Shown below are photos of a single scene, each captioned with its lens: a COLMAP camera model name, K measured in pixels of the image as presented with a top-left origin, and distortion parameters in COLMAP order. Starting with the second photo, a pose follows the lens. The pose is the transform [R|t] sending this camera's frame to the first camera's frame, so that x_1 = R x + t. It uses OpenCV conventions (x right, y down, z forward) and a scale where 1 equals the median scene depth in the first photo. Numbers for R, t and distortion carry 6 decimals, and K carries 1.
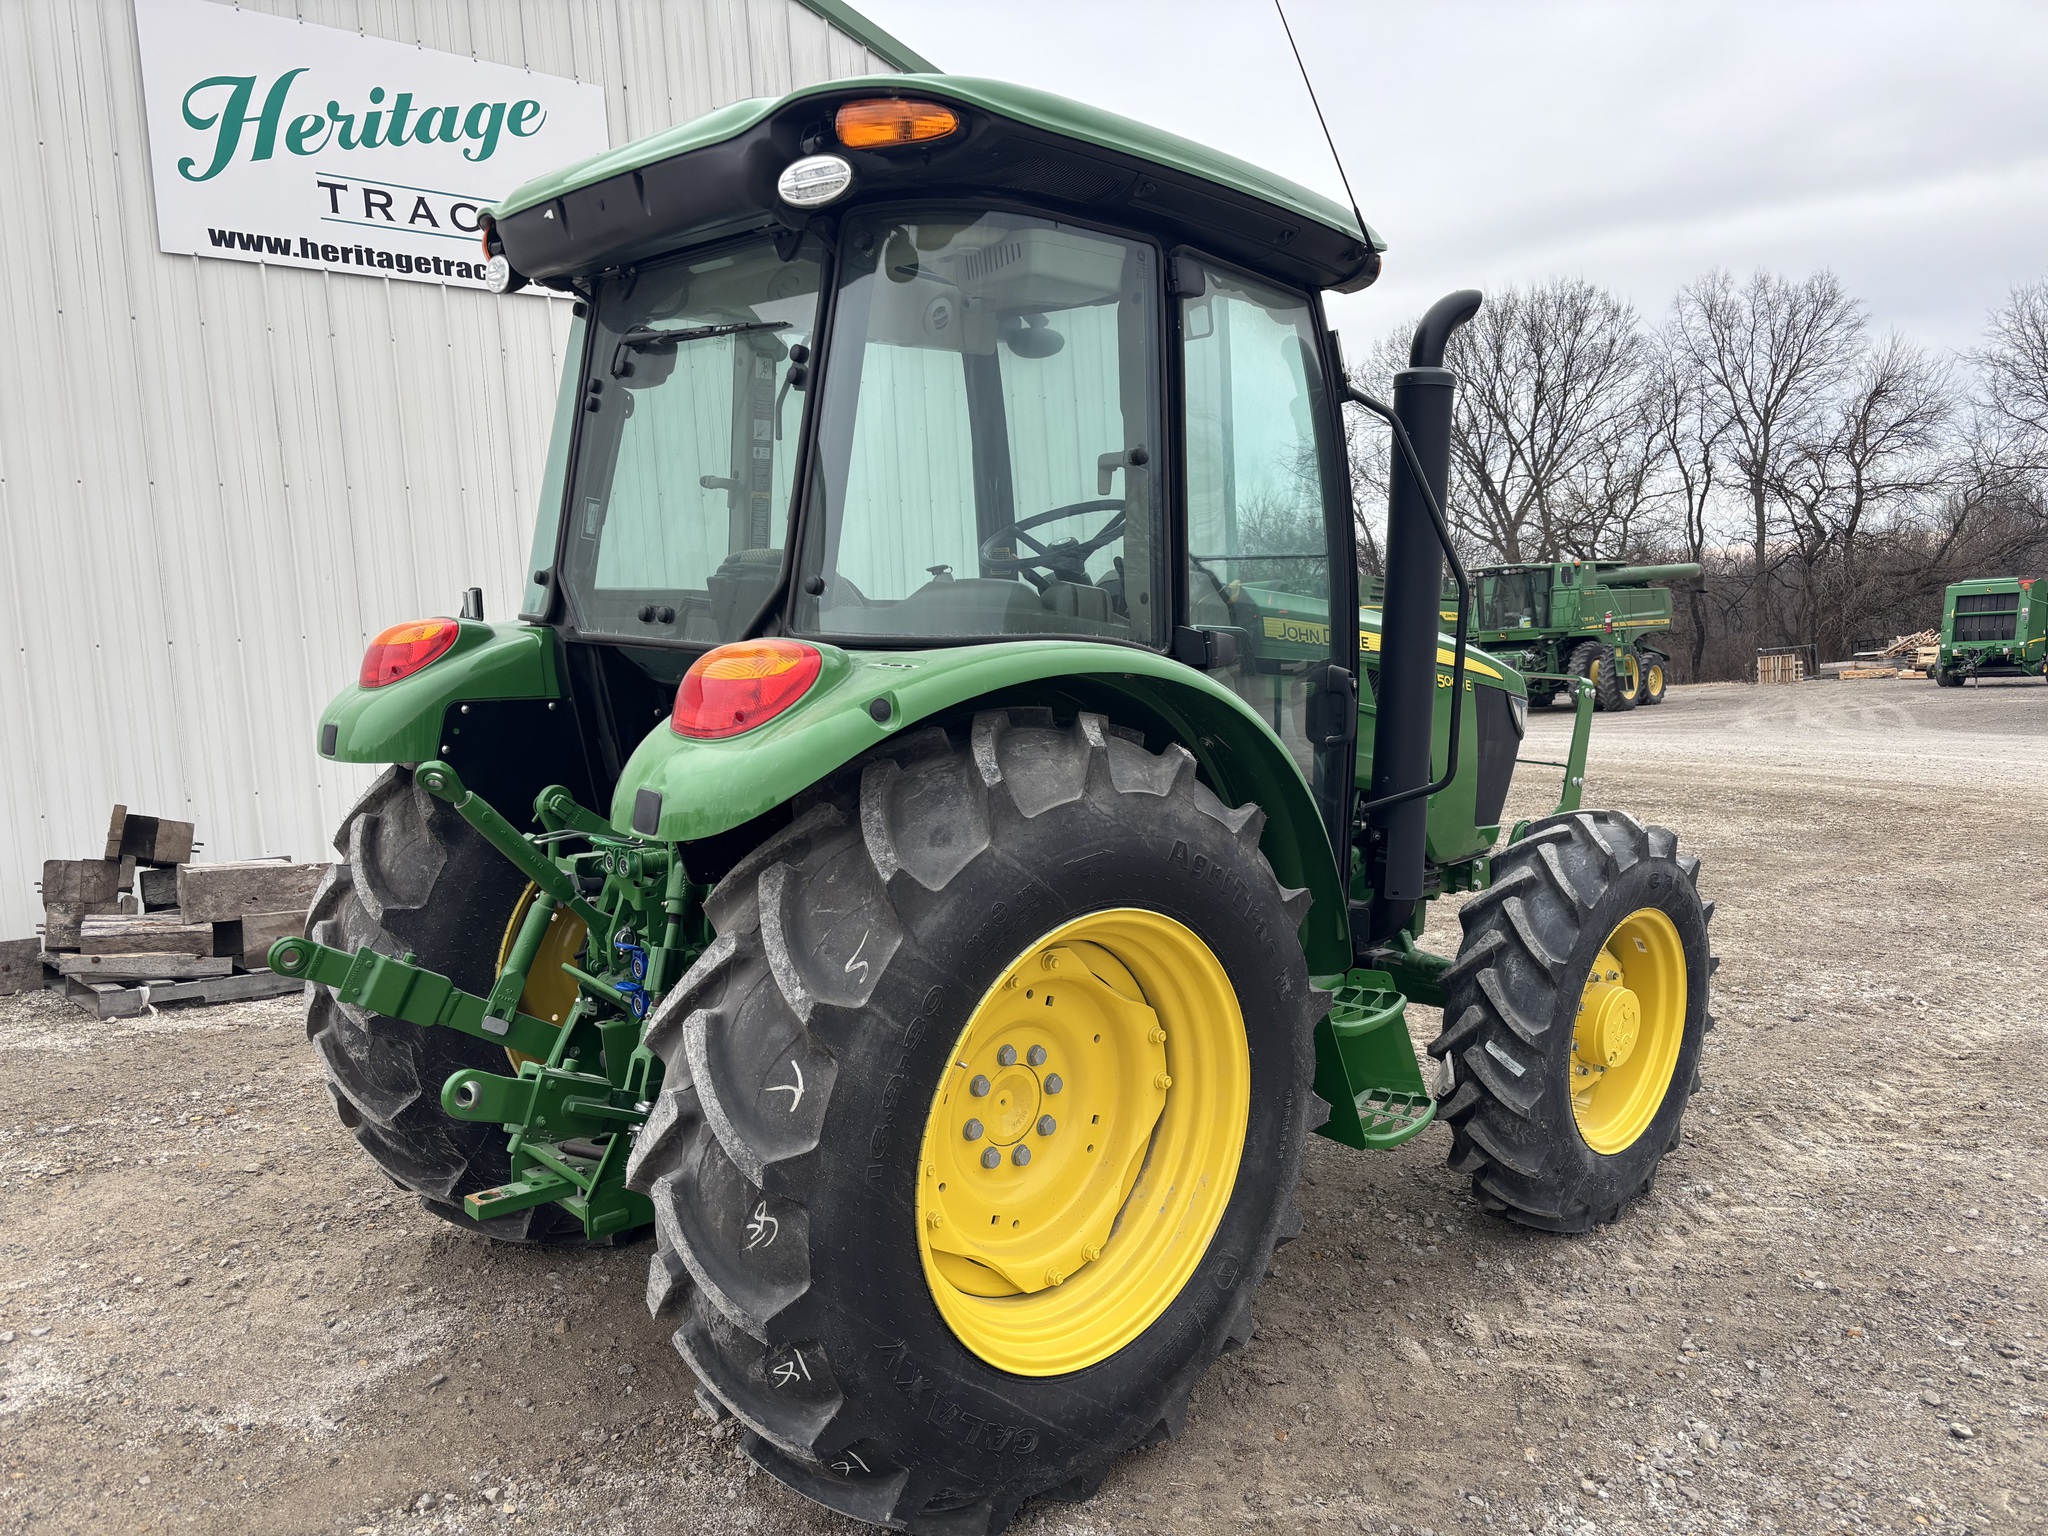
lens RADIAL K [[1507.6, 0, 1022.5], [0, 1507.6, 747.8], [0, 0, 1]] dist [0.051561, -0.001303]
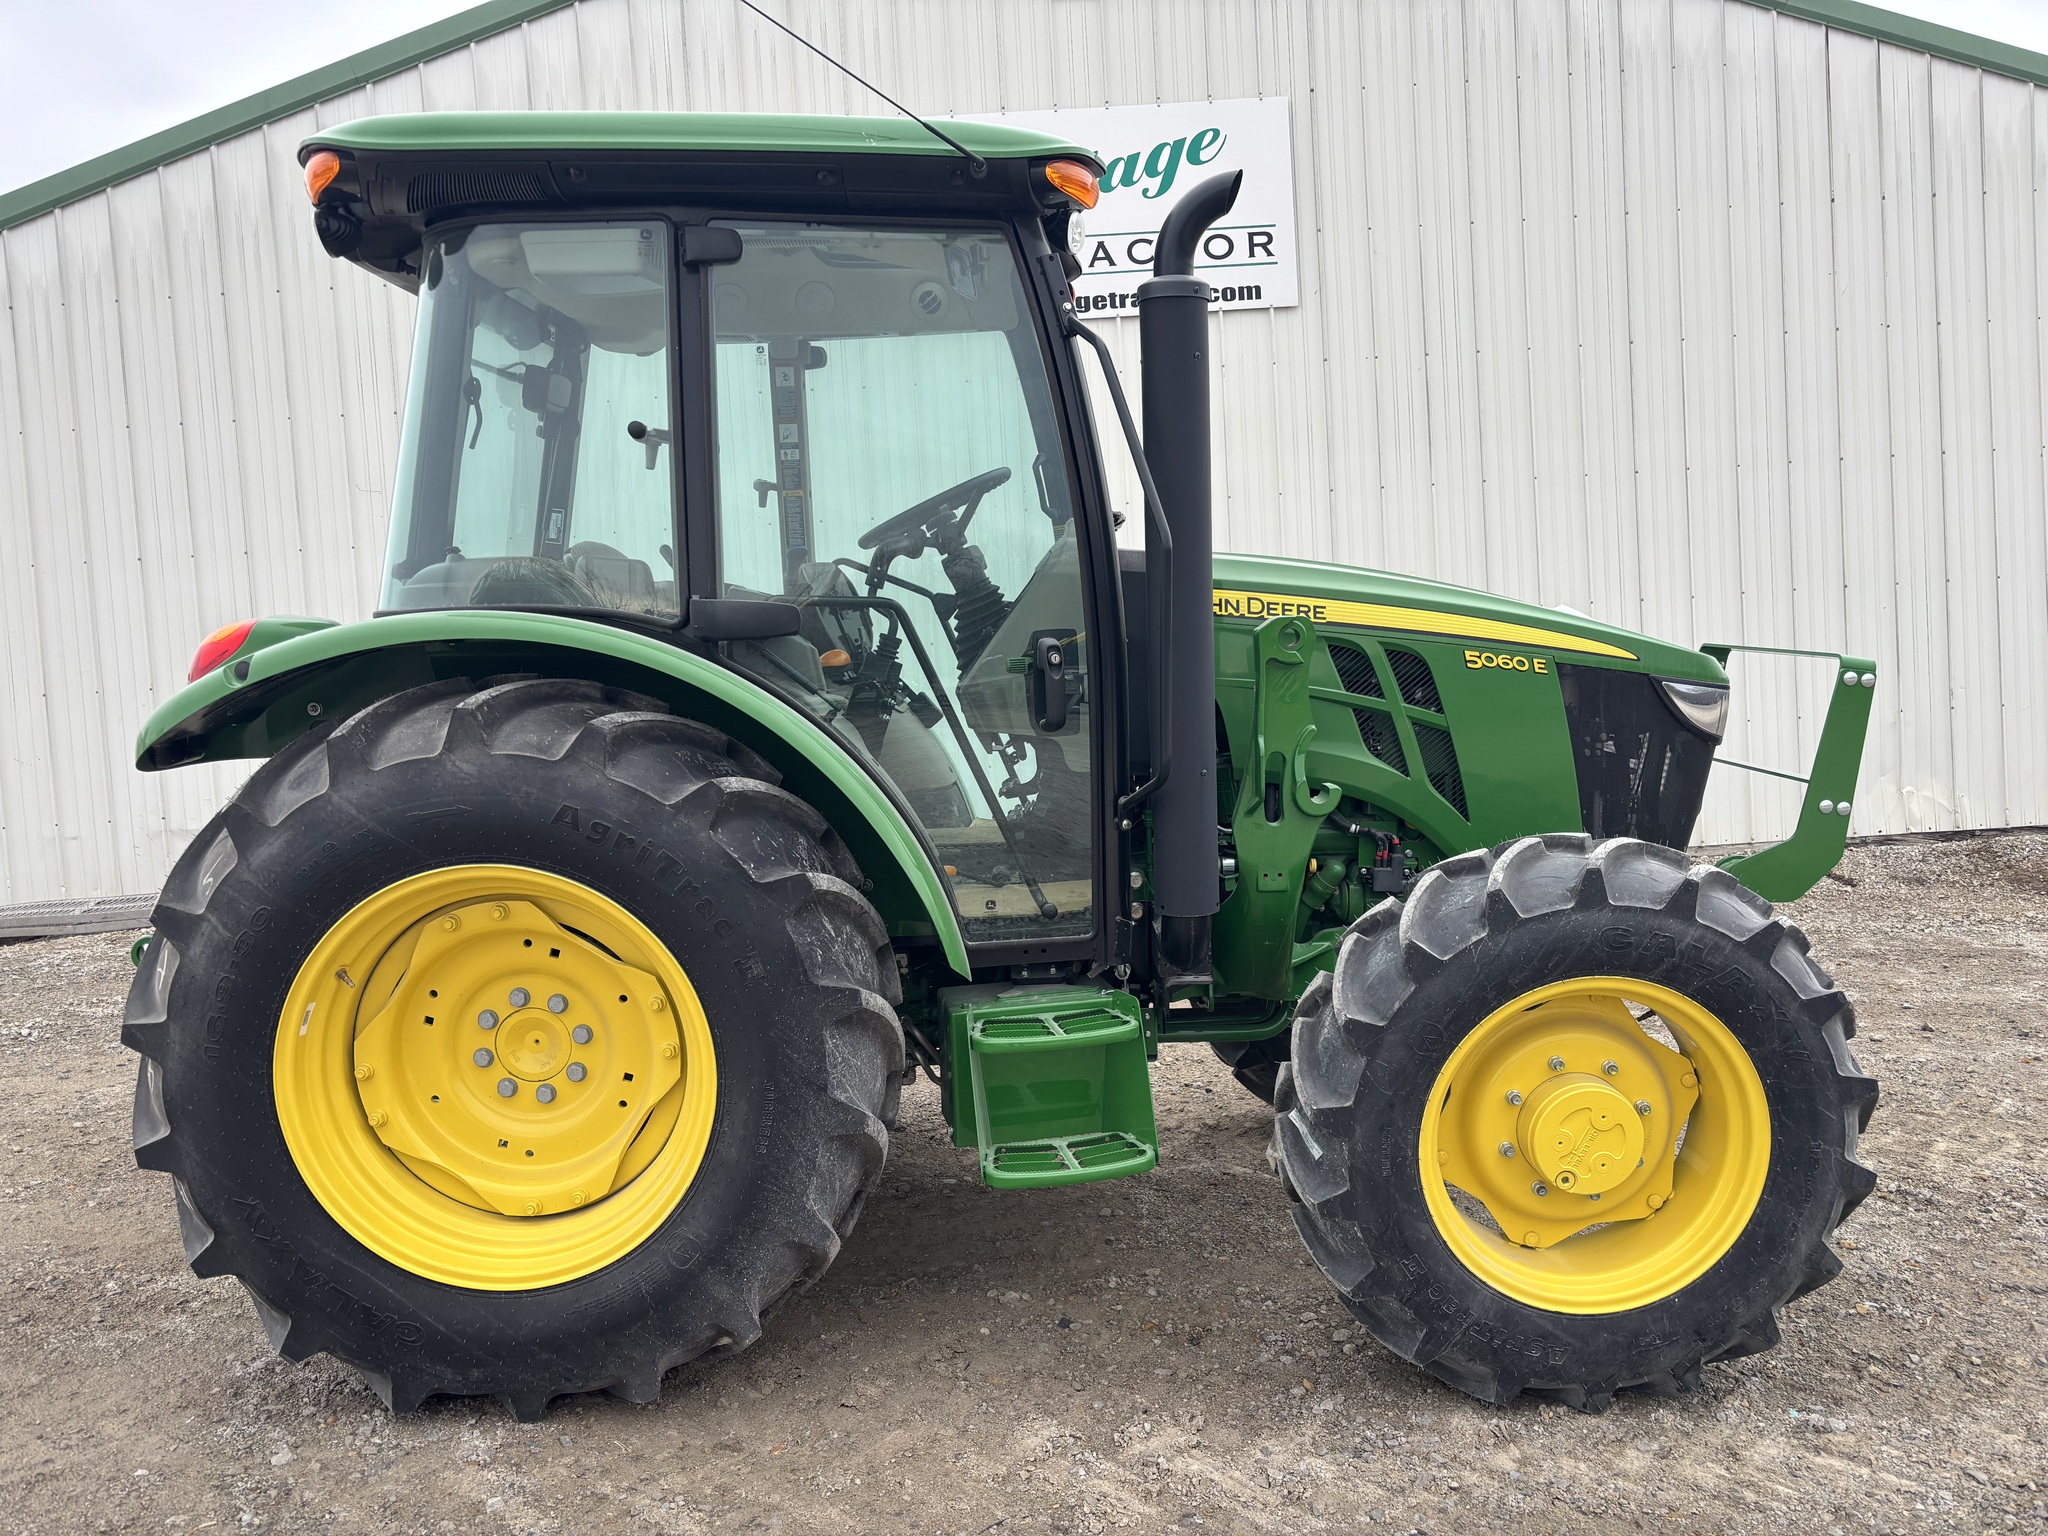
lens RADIAL K [[1522.3, 0, 1024.0], [0, 1522.3, 768.0], [0, 0, 1]] dist [0.003376, -0.003424]
pose [[0.752694, 0.039251, -0.657200, 0.404575], [-0.034081, 0.999206, 0.020643, 0.001956], [0.657488, 0.006860, 0.753434, 0.172425]]
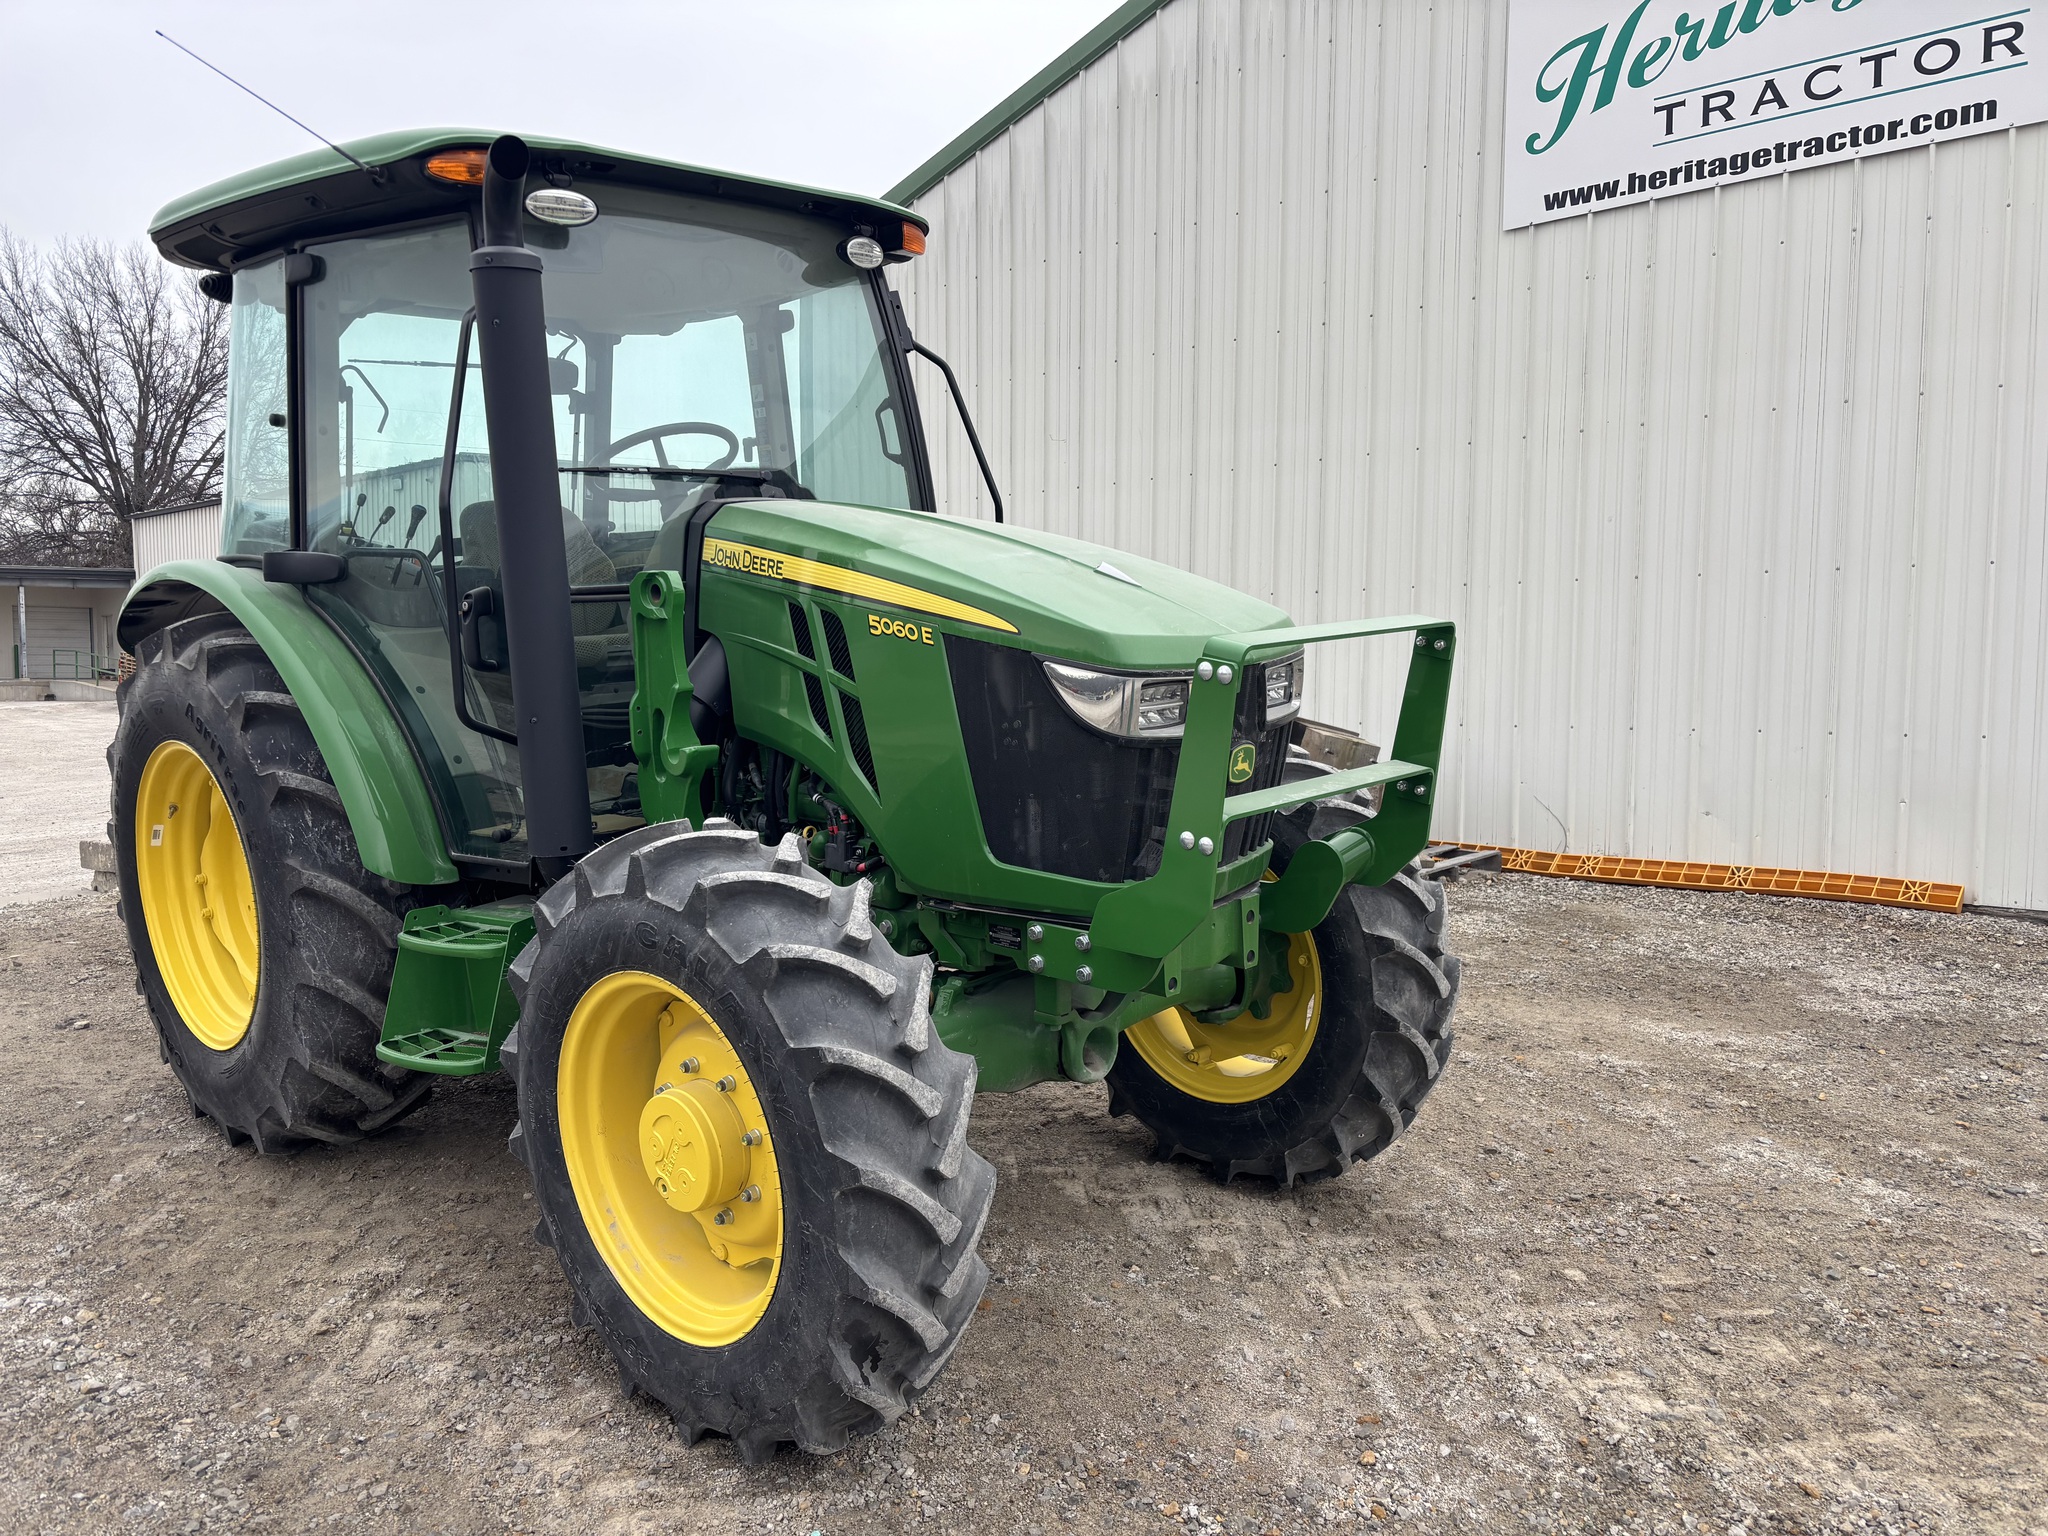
lens RADIAL K [[1579.7, 0, 1113.3], [0, 1579.7, 782.7], [0, 0, 1]] dist [0.043033, -0.063018]
pose [[0.104694, 0.125757, -0.986521, 0.684572], [-0.082101, 0.989680, 0.117447, -0.047785], [0.991110, 0.068698, 0.113938, 0.721945]]
